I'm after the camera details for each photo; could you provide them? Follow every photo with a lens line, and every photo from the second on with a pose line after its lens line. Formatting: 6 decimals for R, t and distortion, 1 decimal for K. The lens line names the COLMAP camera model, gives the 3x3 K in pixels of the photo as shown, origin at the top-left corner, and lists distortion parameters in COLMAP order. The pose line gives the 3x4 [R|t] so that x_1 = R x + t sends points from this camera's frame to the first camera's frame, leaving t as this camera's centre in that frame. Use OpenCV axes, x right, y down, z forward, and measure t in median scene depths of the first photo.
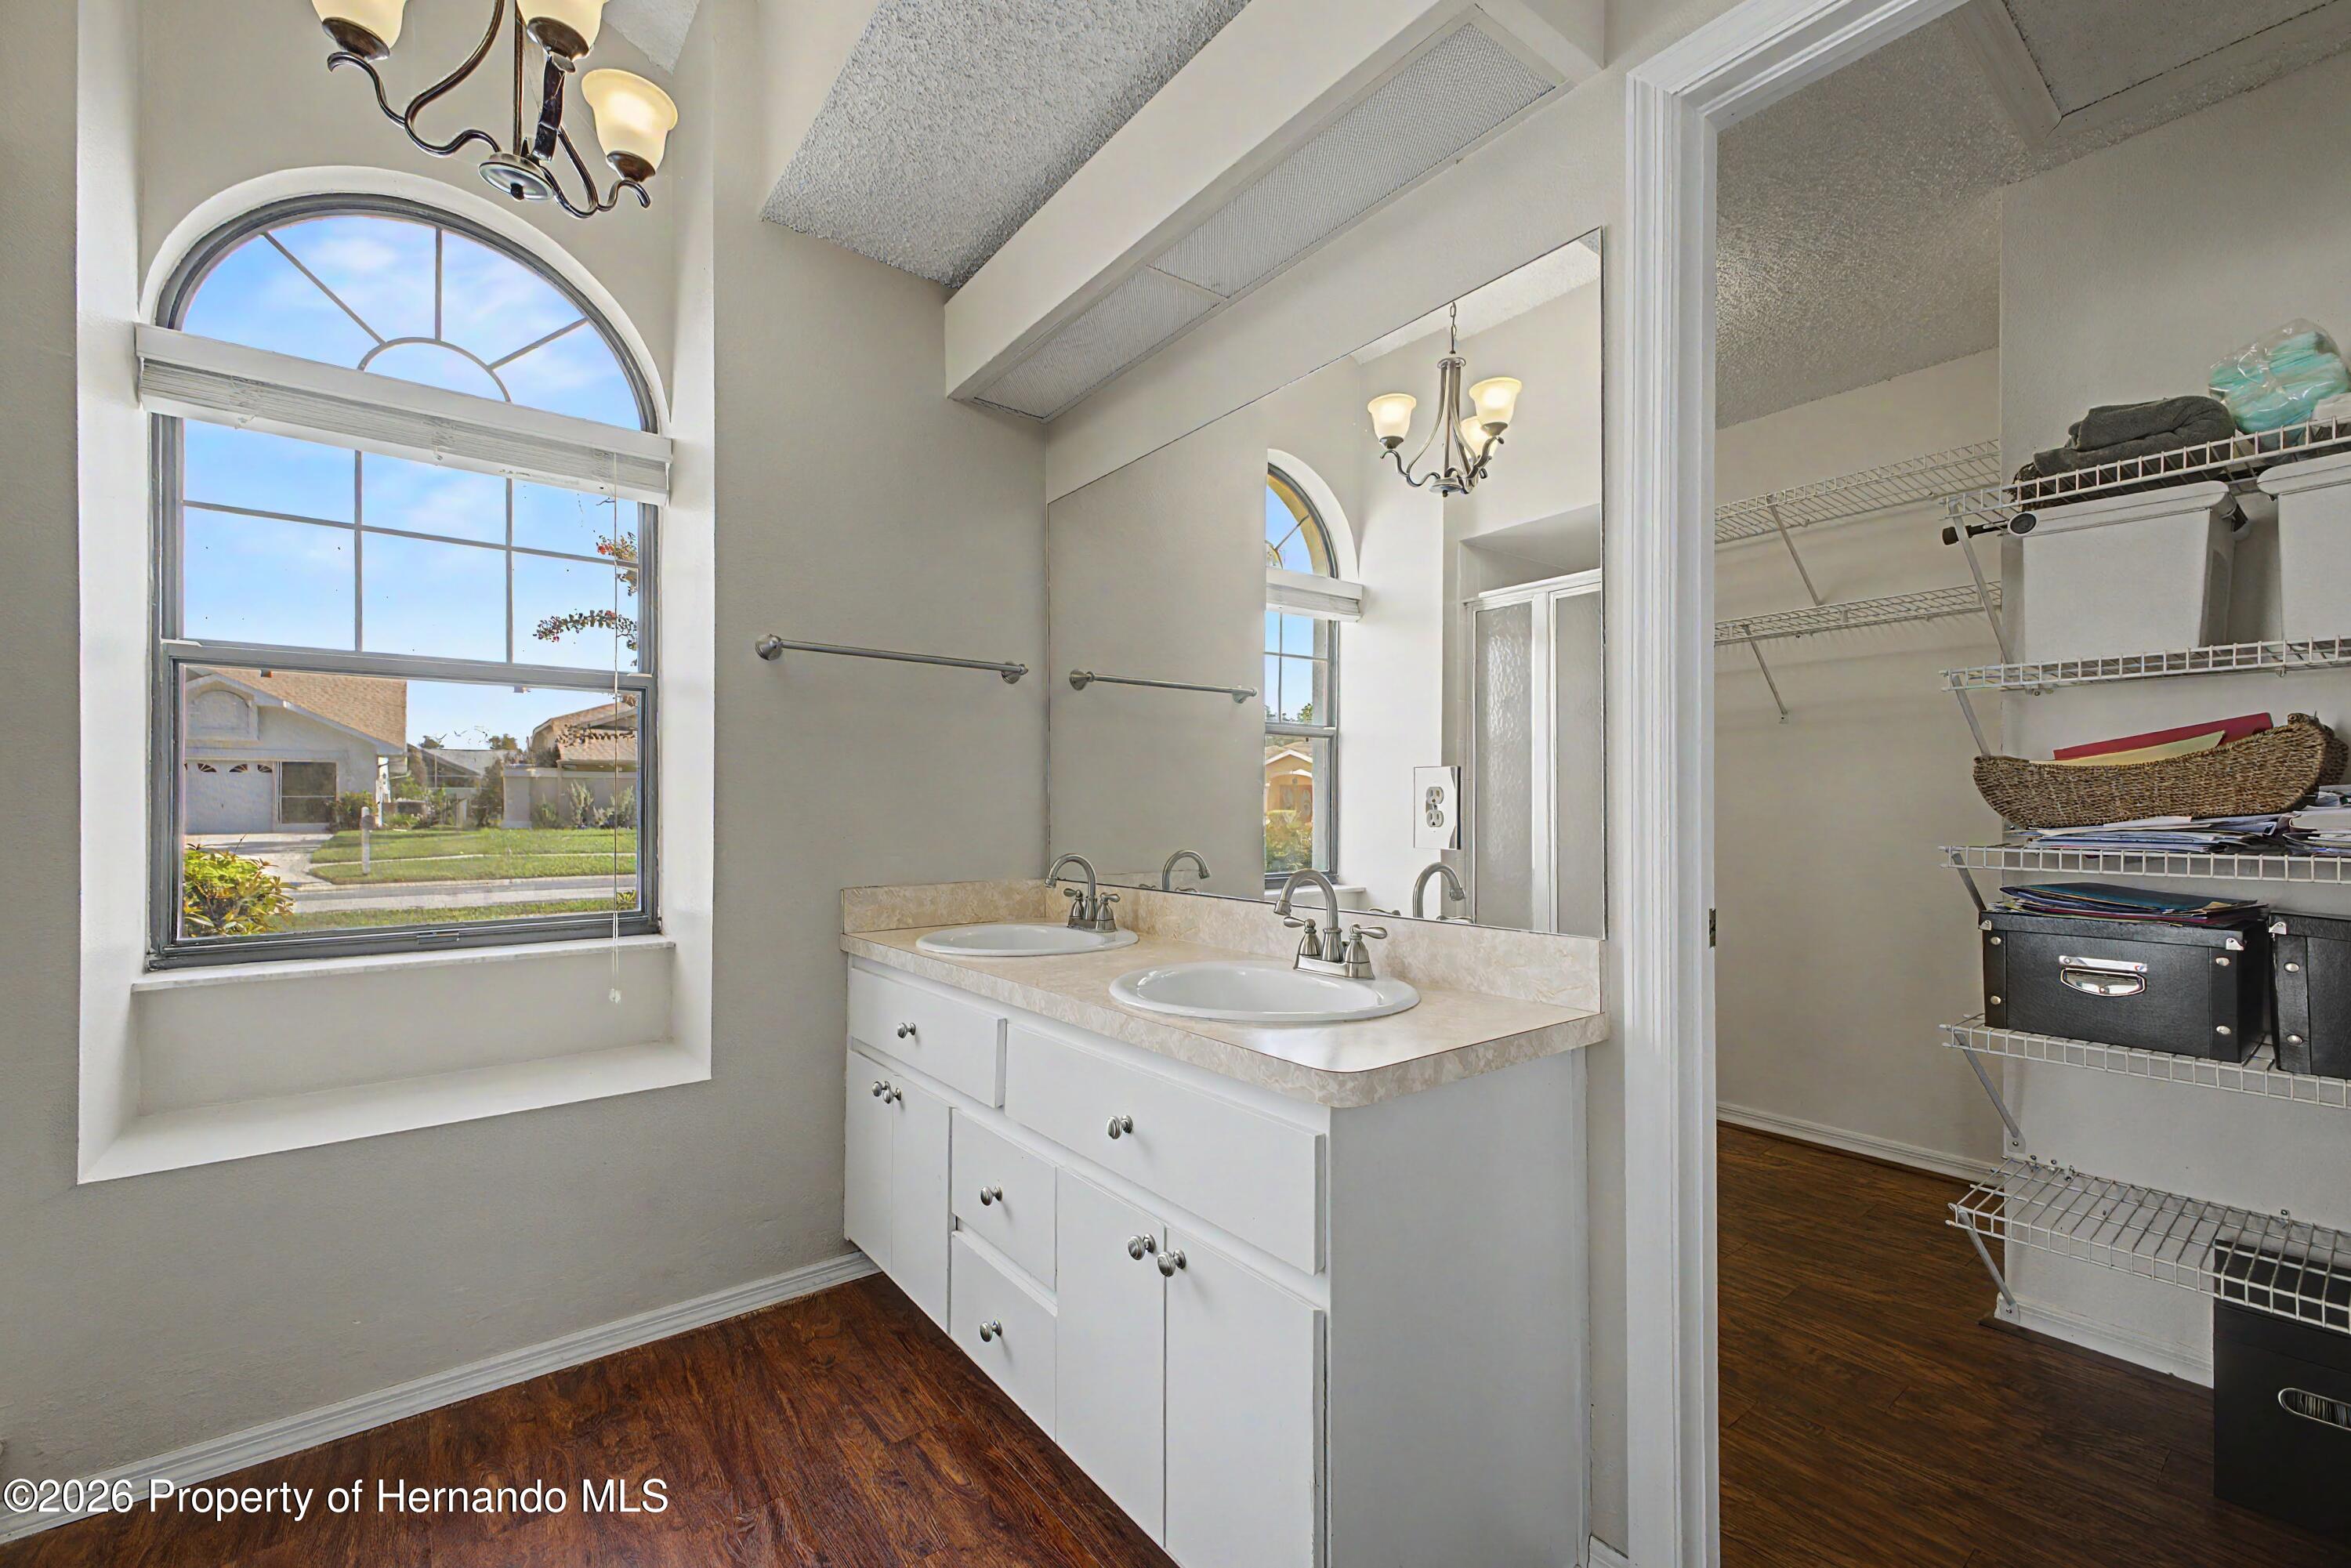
lens RADIAL K [[965.9, 0, 1176.9], [0, 965.9, 770.2], [0, 0, 1]] dist [0.018891, -0.000146]
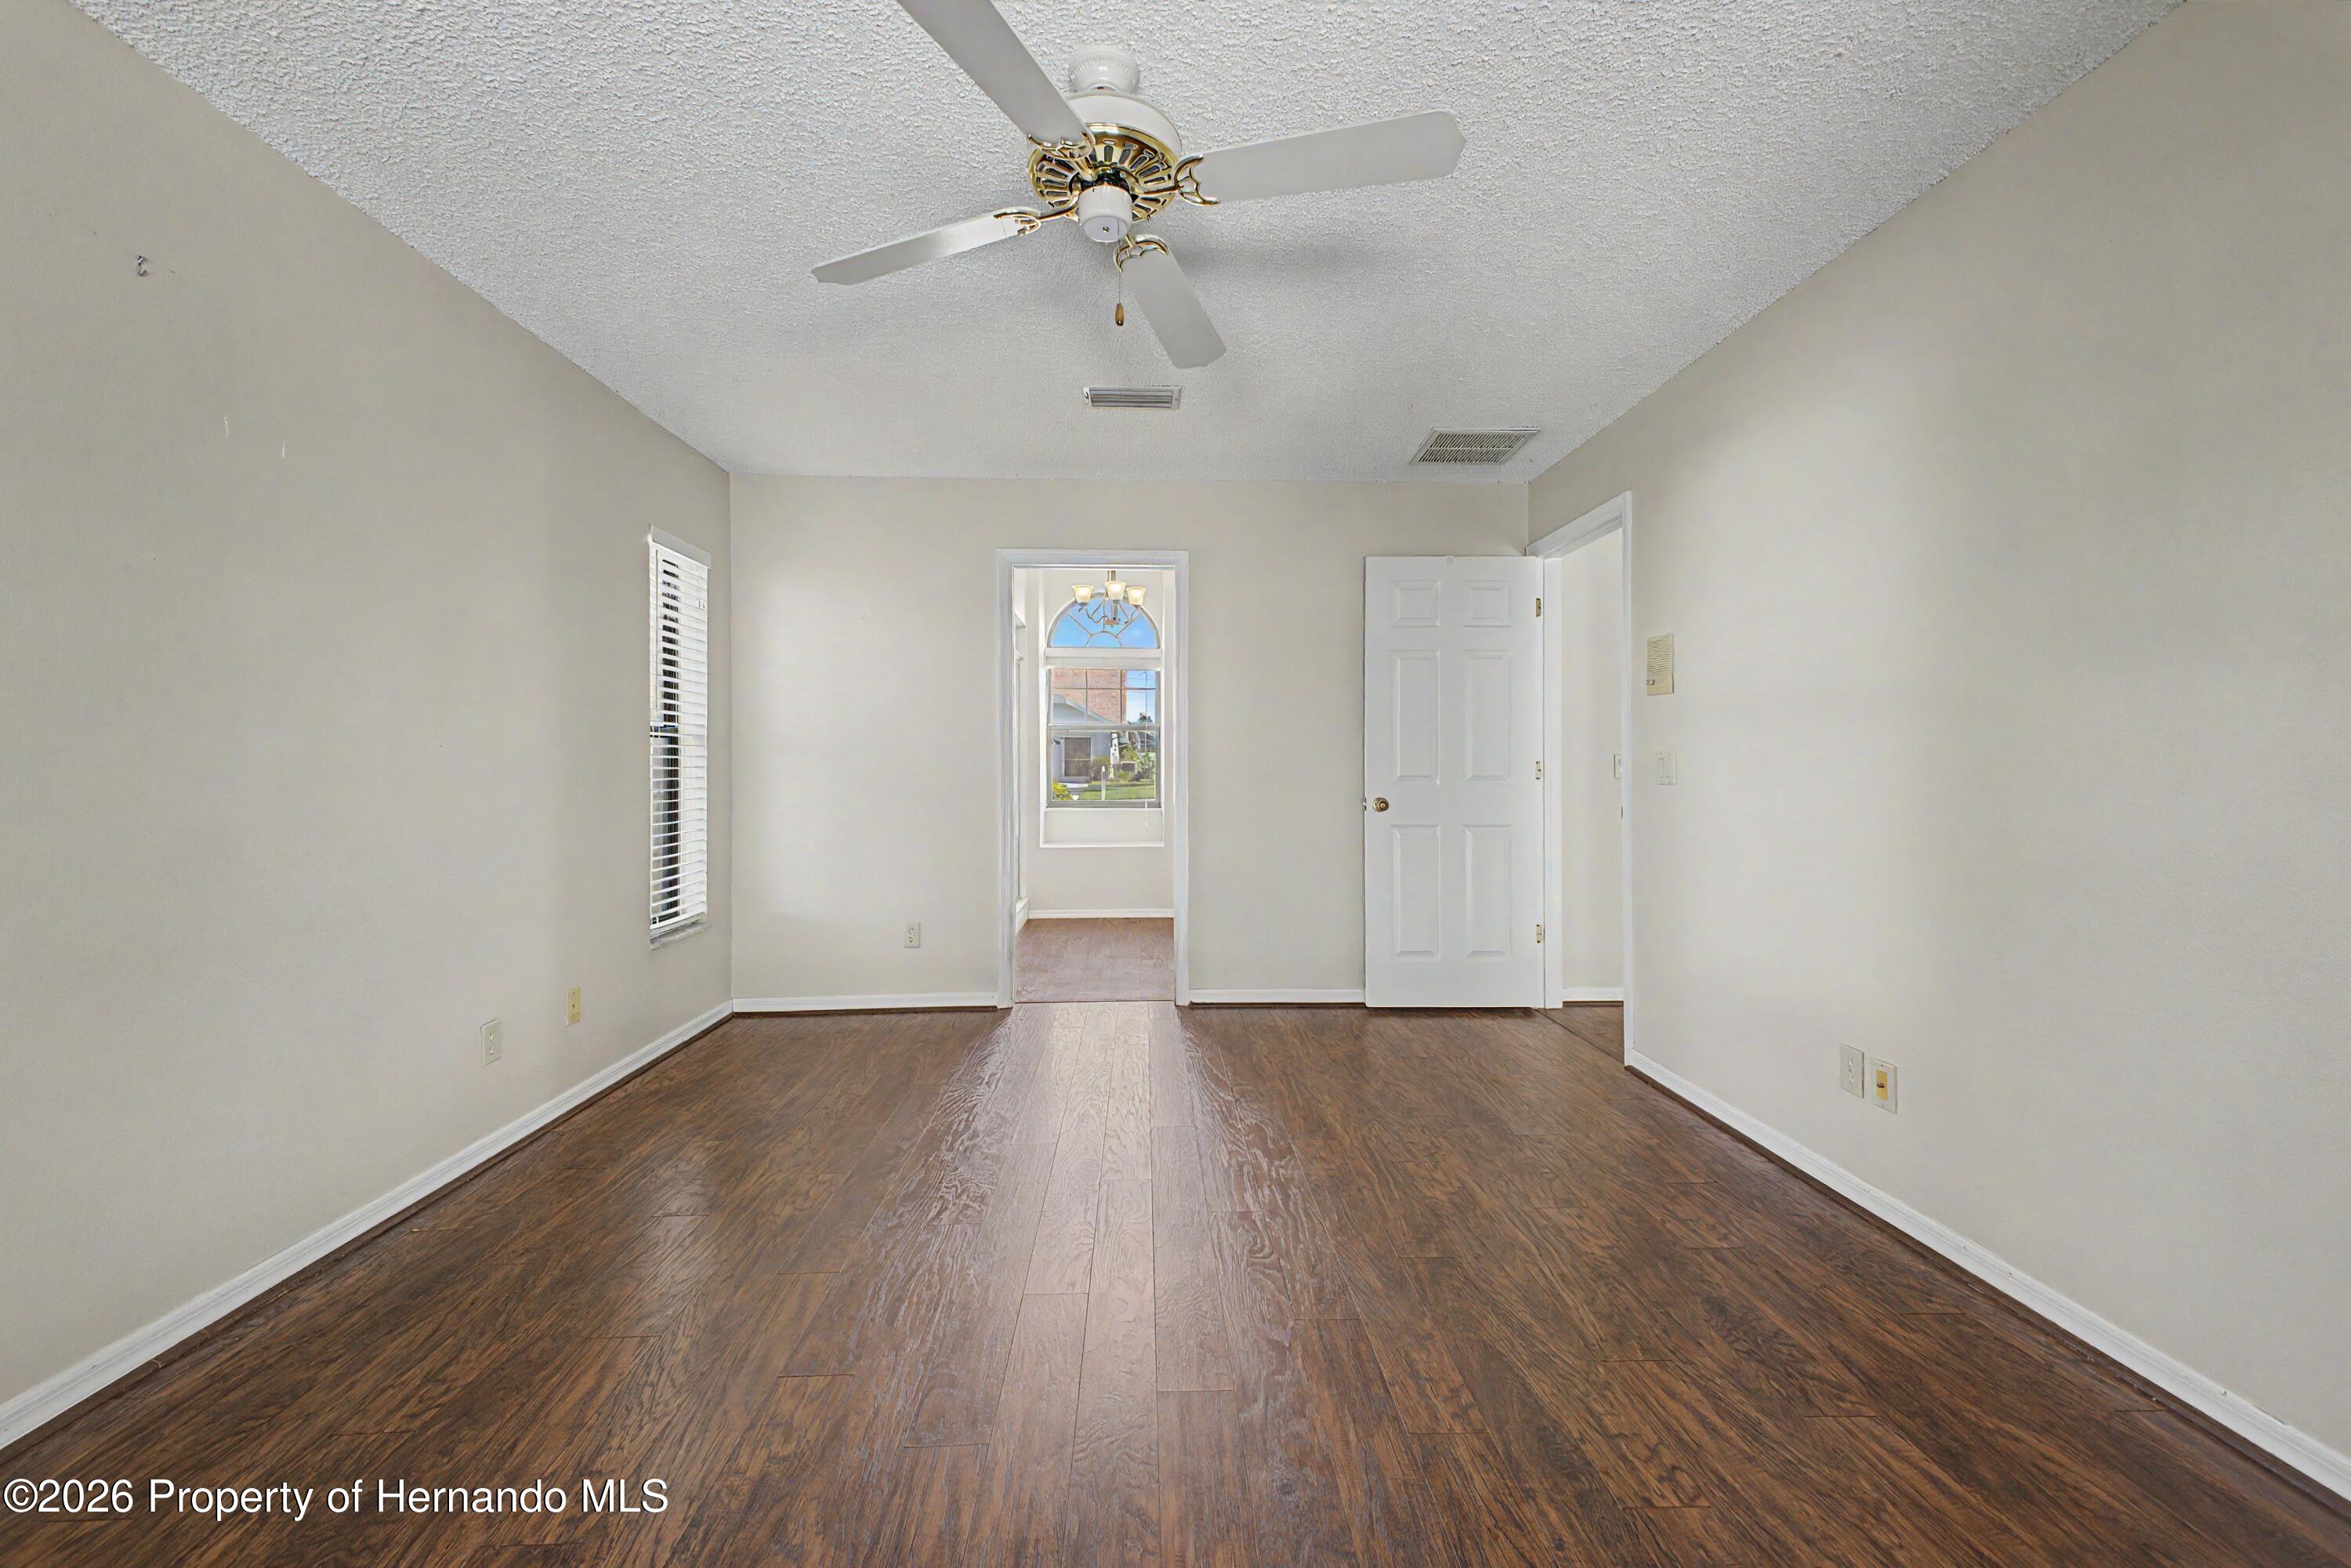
lens RADIAL K [[965.9, 0, 1176.9], [0, 965.9, 770.2], [0, 0, 1]] dist [0.018891, -0.000146]
pose [[0.812437, 0.007312, -0.583003, 0.437119], [0.015892, 0.999272, 0.034679, -0.021856], [0.582832, -0.037440, 0.811730, -0.493253]]
